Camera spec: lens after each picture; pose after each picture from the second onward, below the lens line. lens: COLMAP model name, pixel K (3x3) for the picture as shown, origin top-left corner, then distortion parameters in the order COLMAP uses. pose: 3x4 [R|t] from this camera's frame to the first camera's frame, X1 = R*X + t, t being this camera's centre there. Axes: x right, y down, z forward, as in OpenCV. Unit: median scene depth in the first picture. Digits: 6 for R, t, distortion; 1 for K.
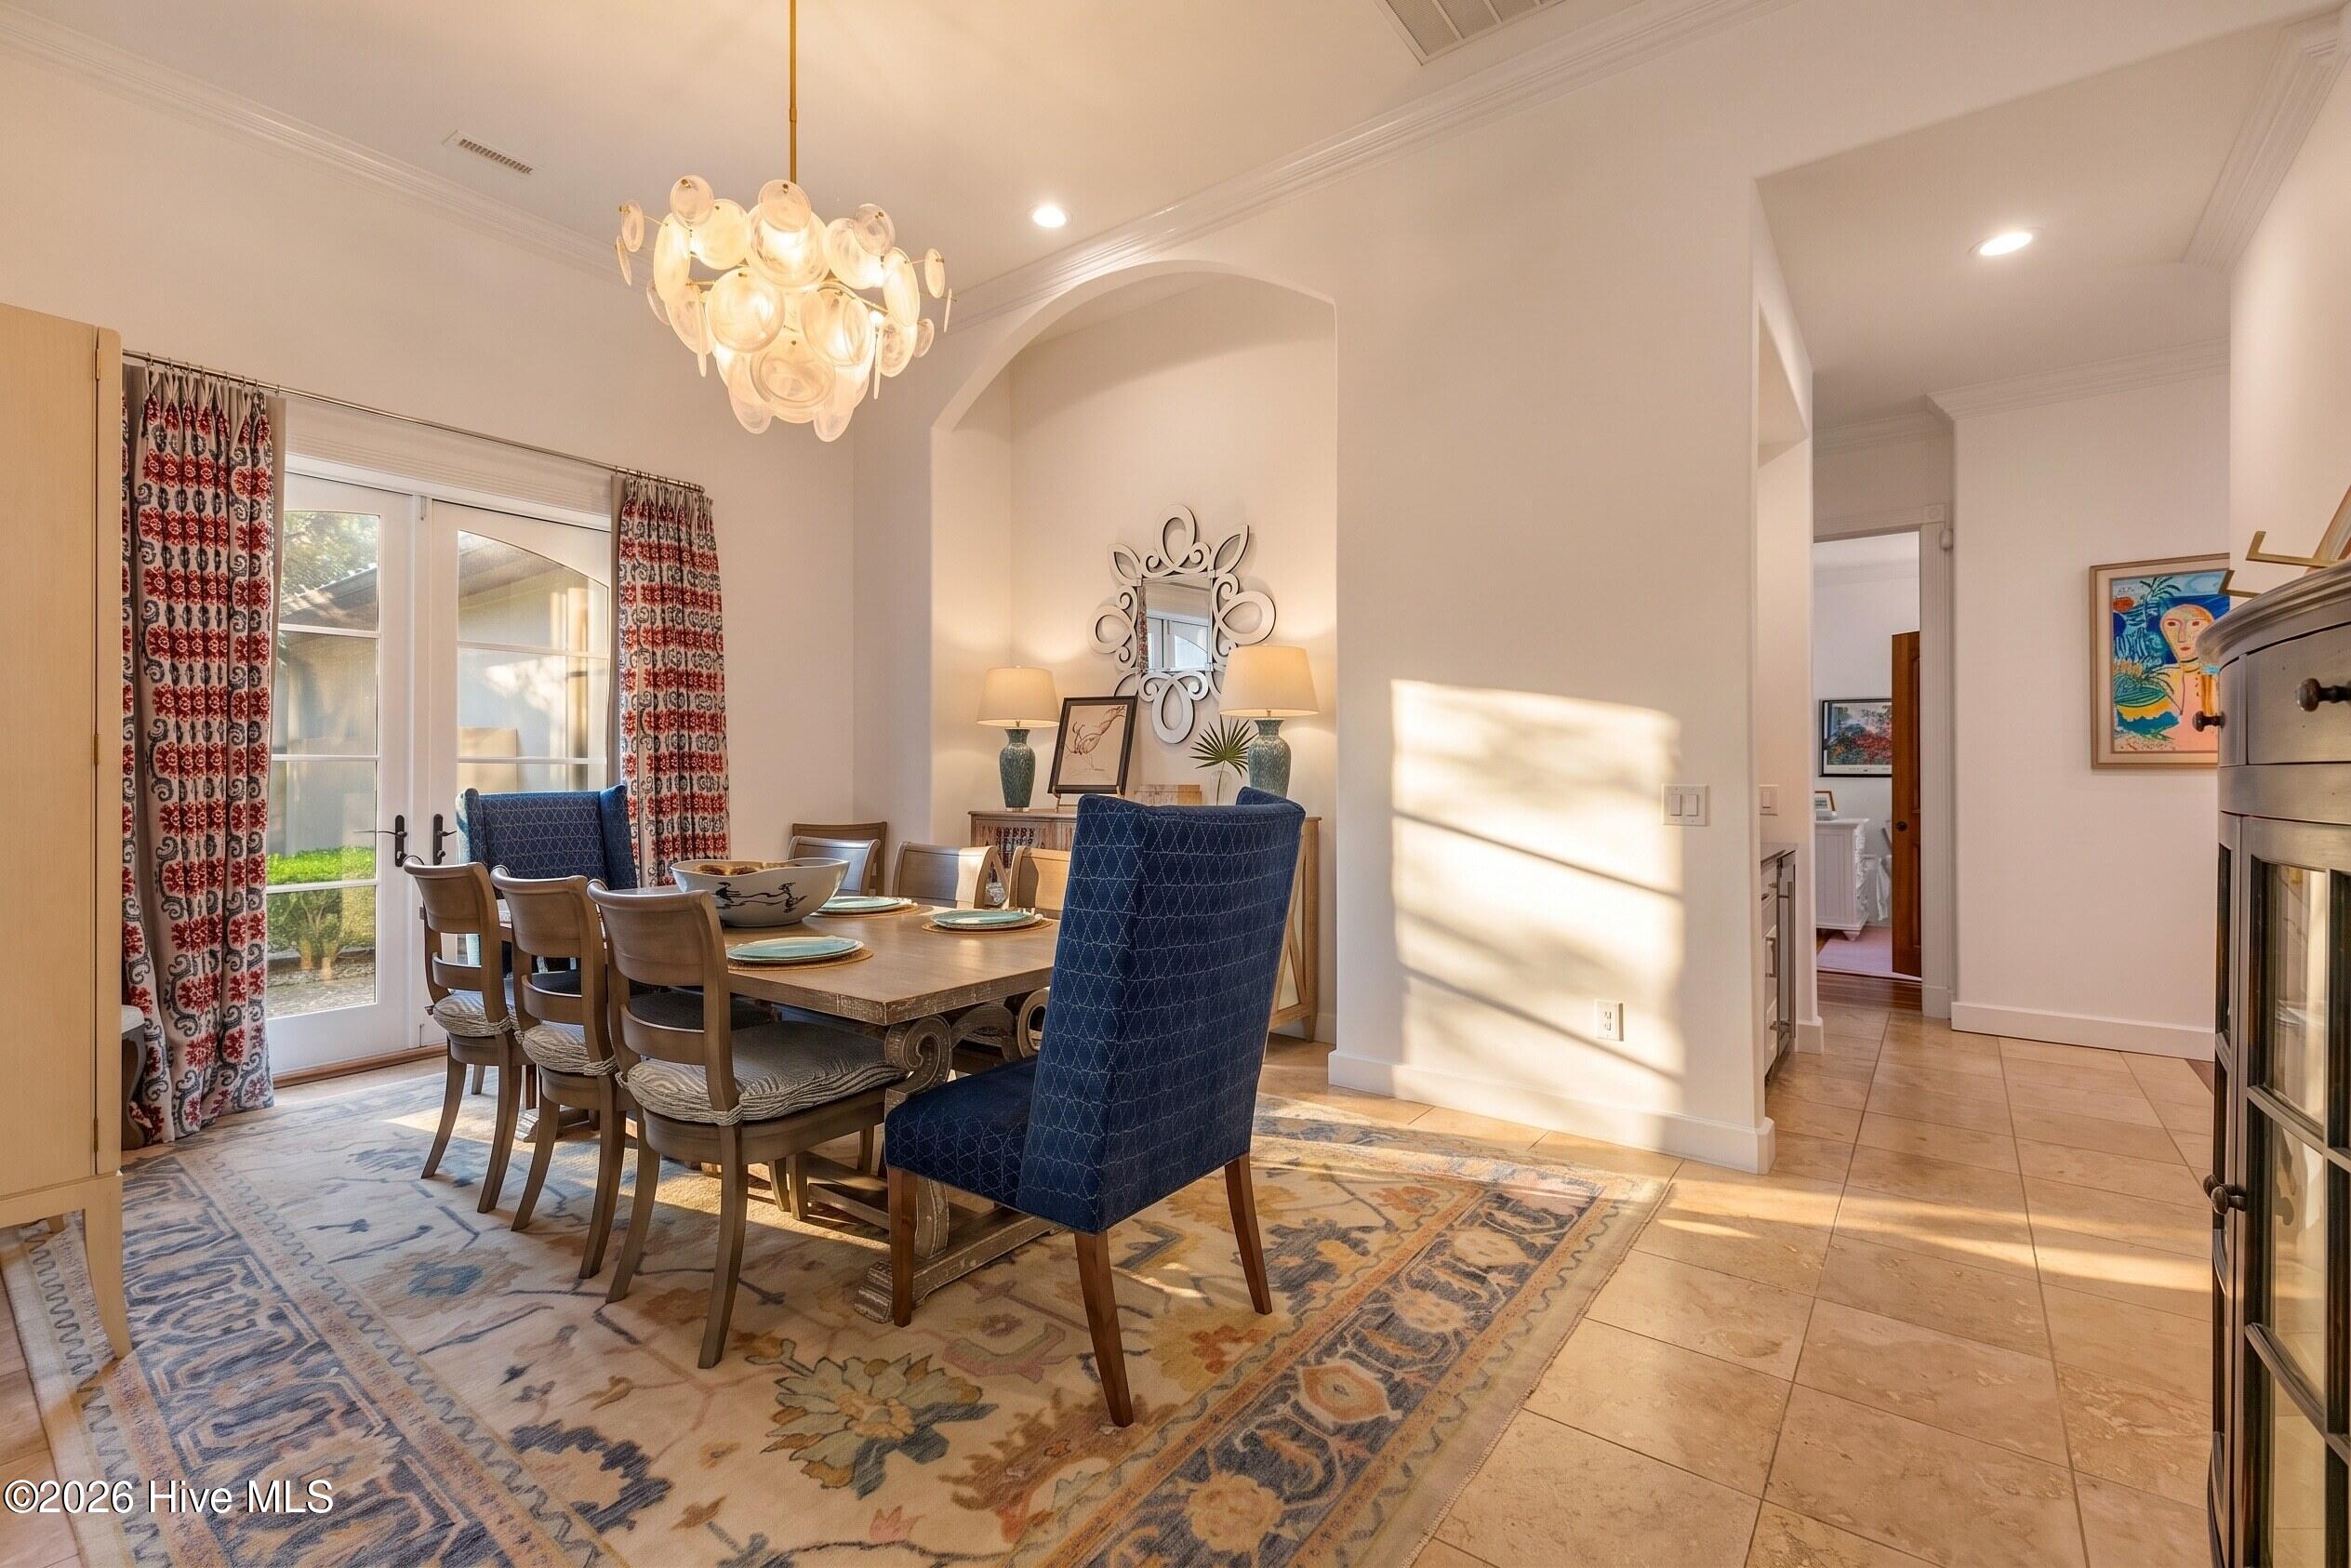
lens RADIAL K [[1015.7, 0, 1170.8], [0, 1015.7, 778.2], [0, 0, 1]] dist [0.009091, -0.000908]
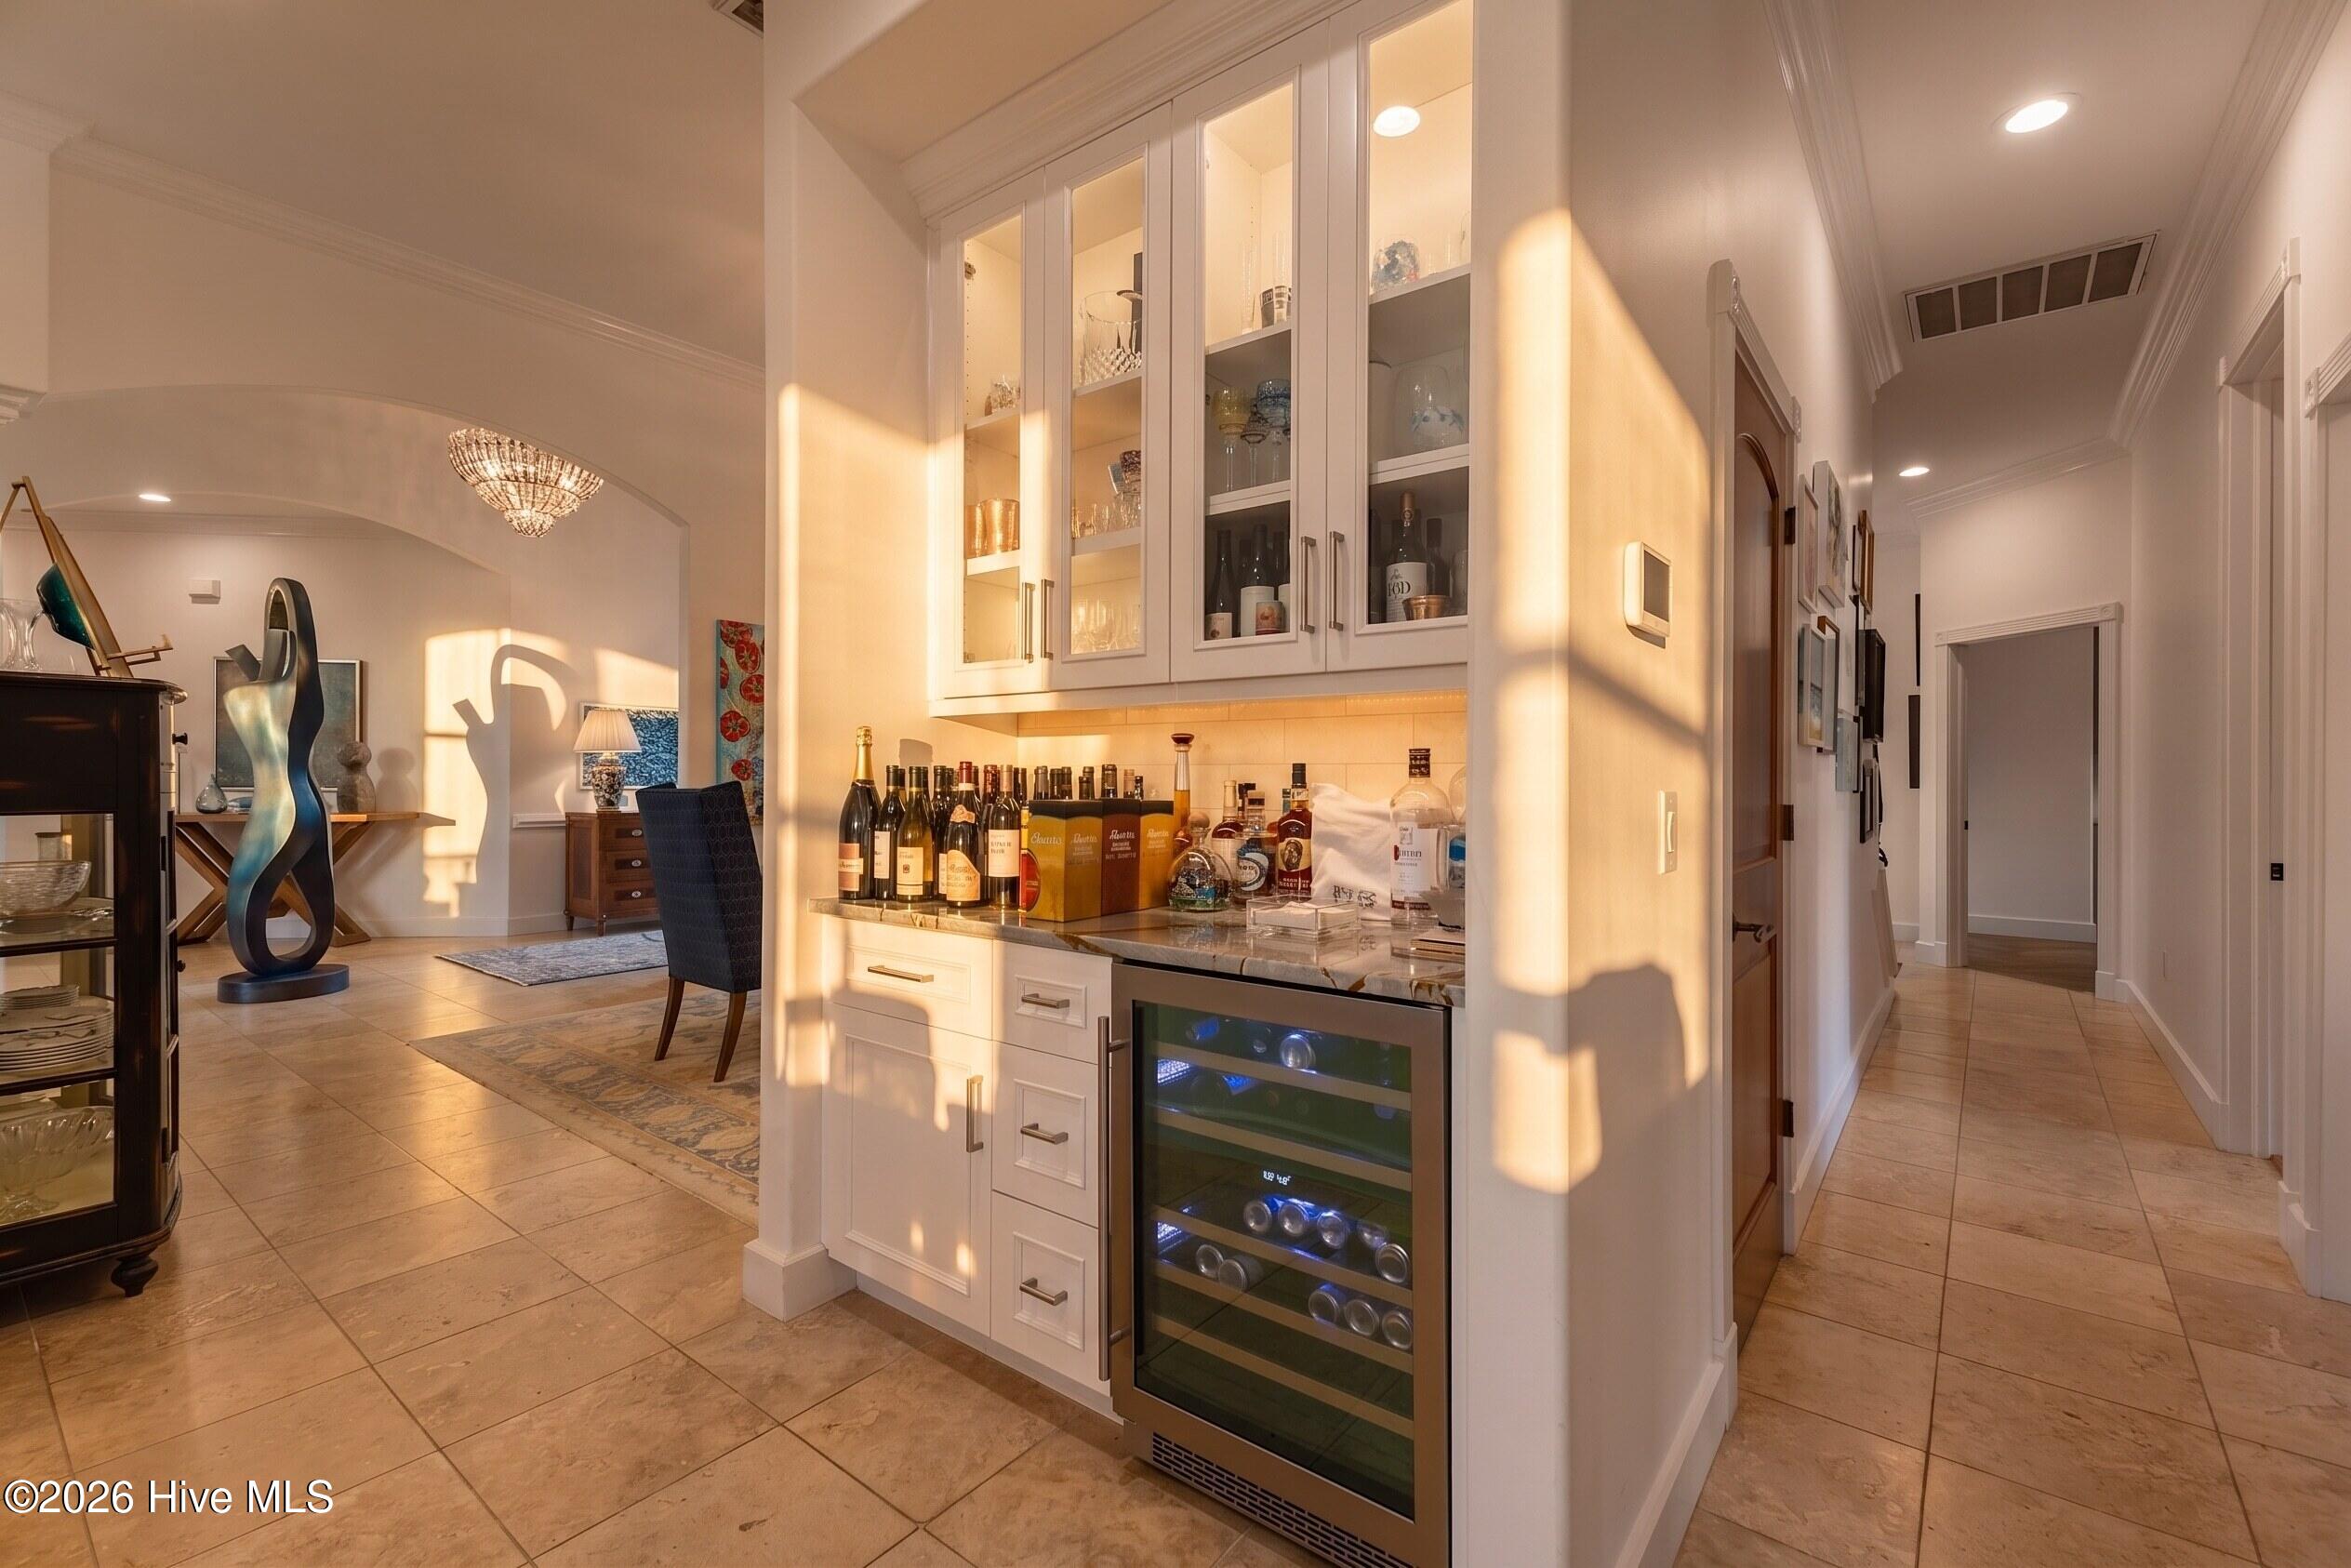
lens RADIAL K [[1015.7, 0, 1170.8], [0, 1015.7, 778.2], [0, 0, 1]] dist [0.009091, -0.000908]
pose [[-0.017682, -0.000646, -0.999843, 1.598922], [-0.010580, 0.999944, -0.000459, 0.003188], [0.999788, 0.010570, -0.017688, 1.589477]]
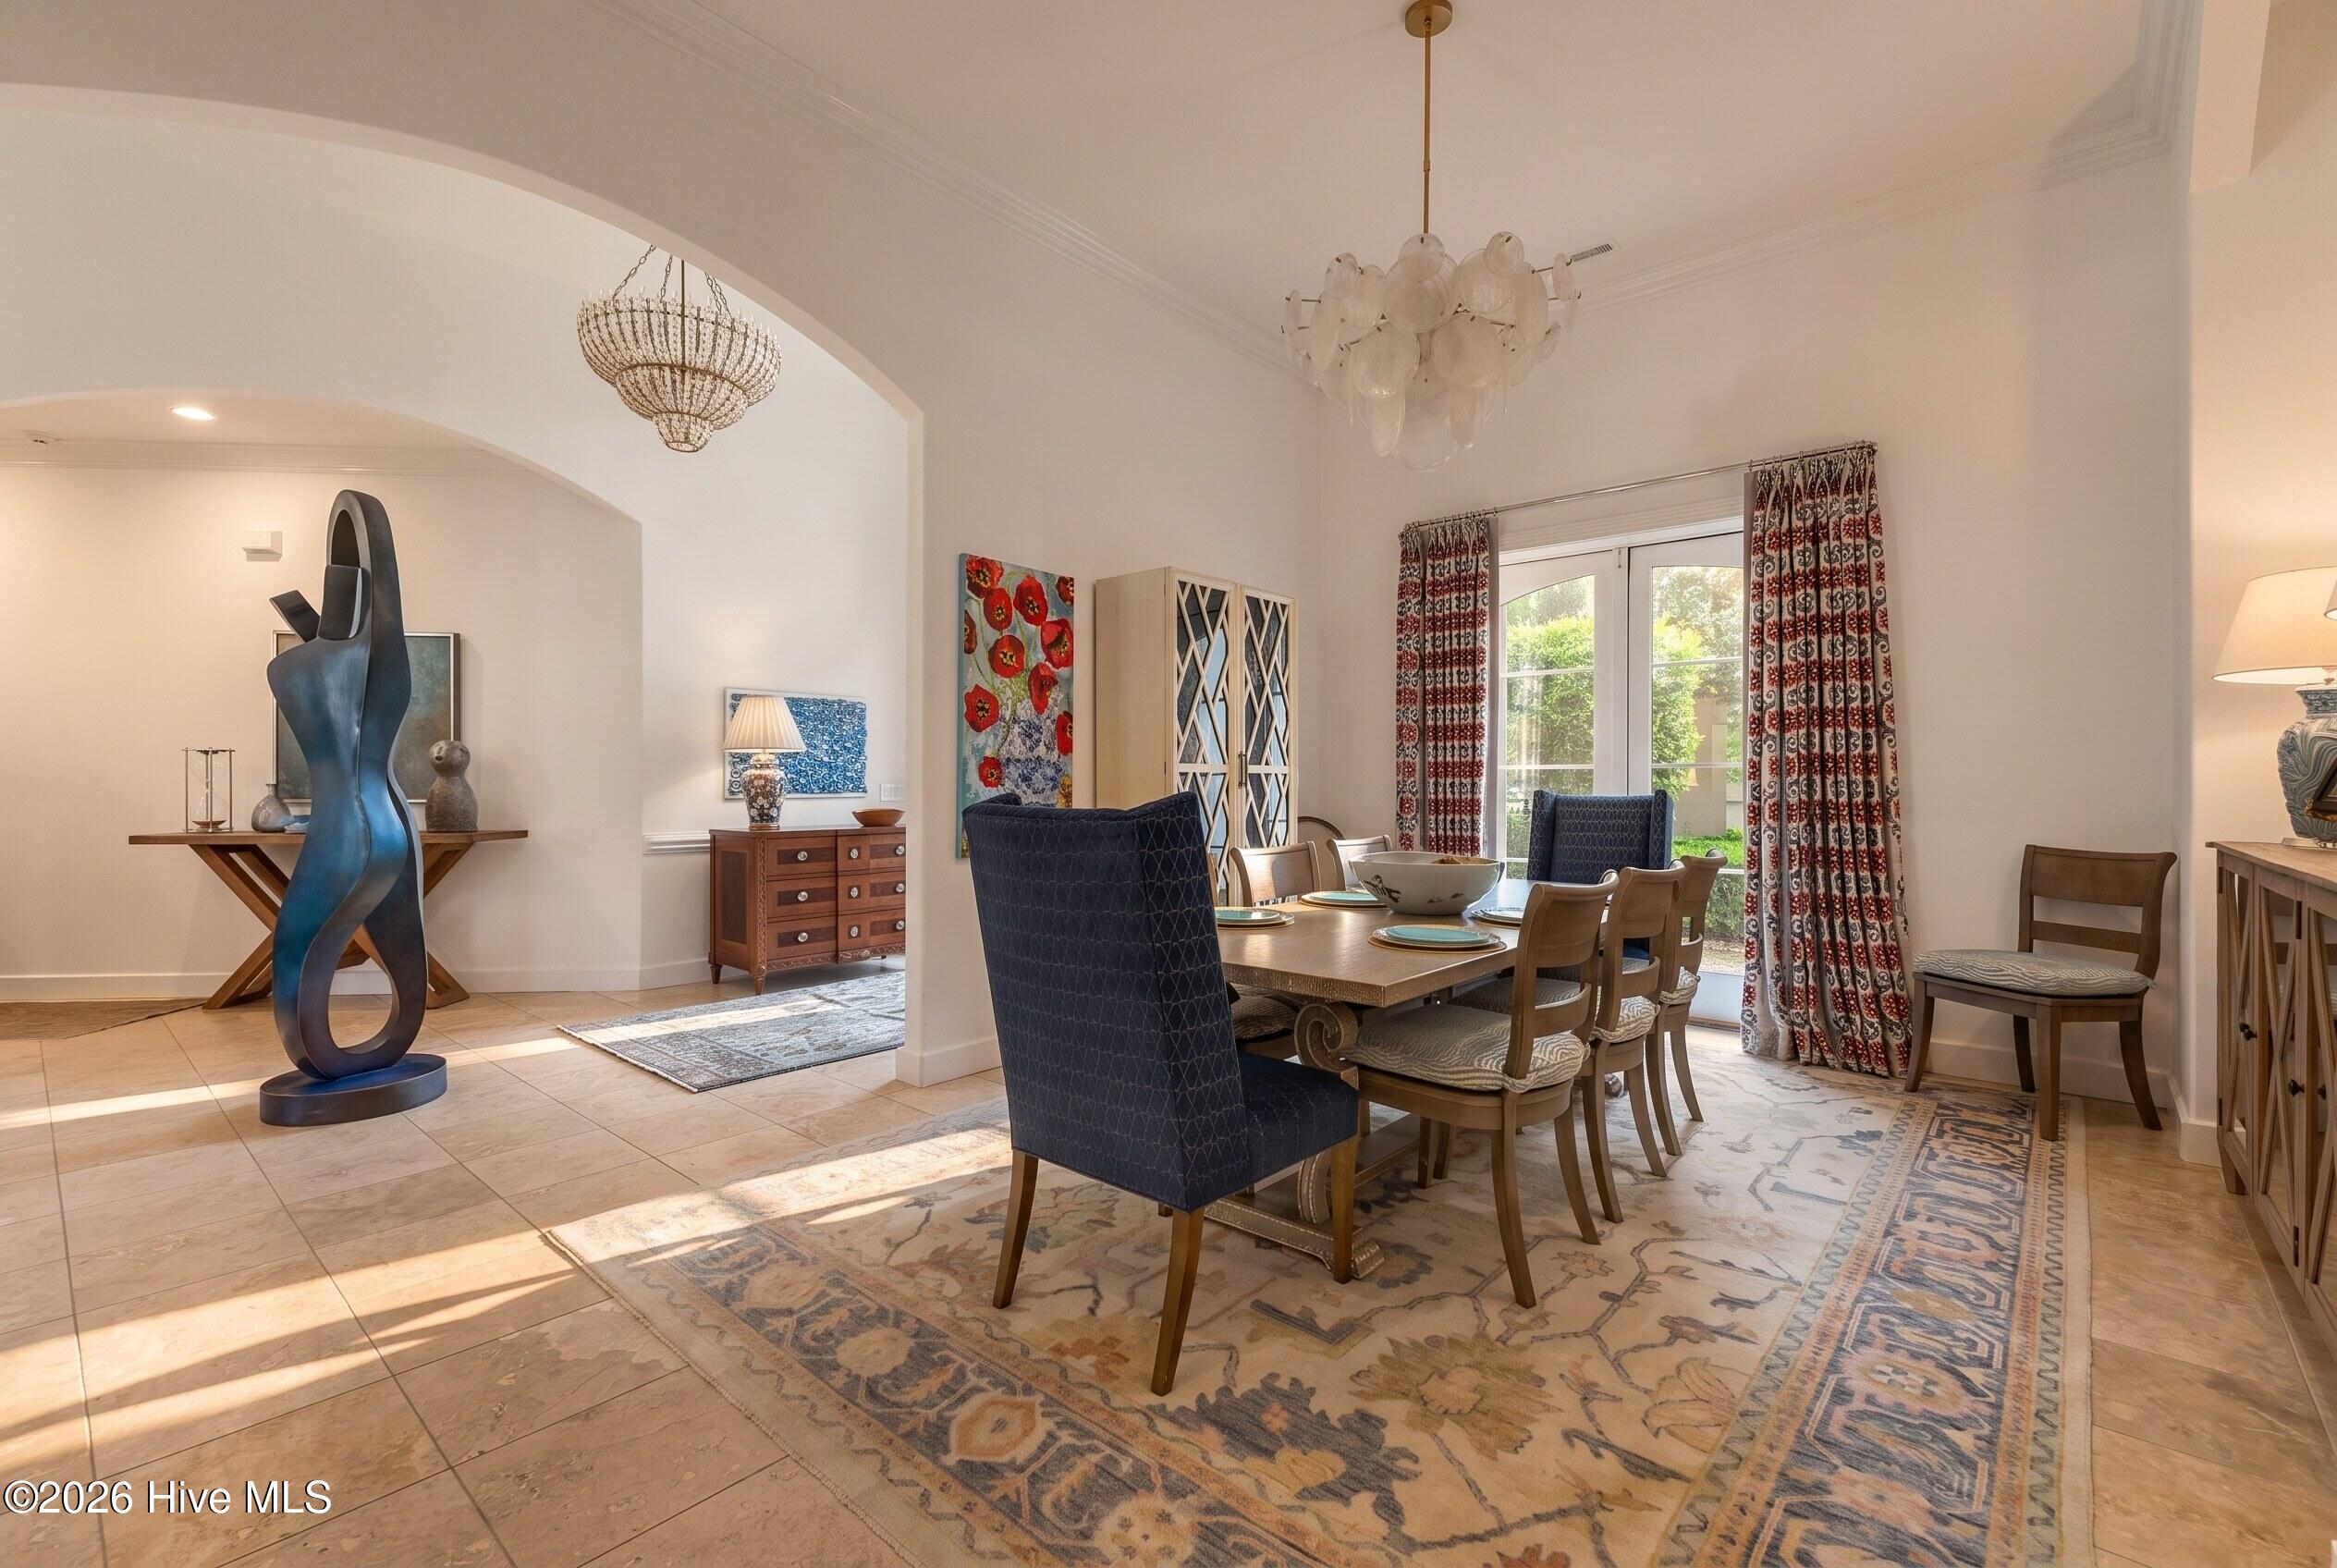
lens RADIAL K [[1009.6, 0, 1163.8], [0, 1009.6, 778.2], [0, 0, 1]] dist [0.009091, -0.000908]
pose [[-0.071173, -0.003551, -0.997458, 0.845307], [-0.006869, 0.999972, -0.003070, 0.004831], [0.997440, 0.006633, -0.071195, 0.942007]]
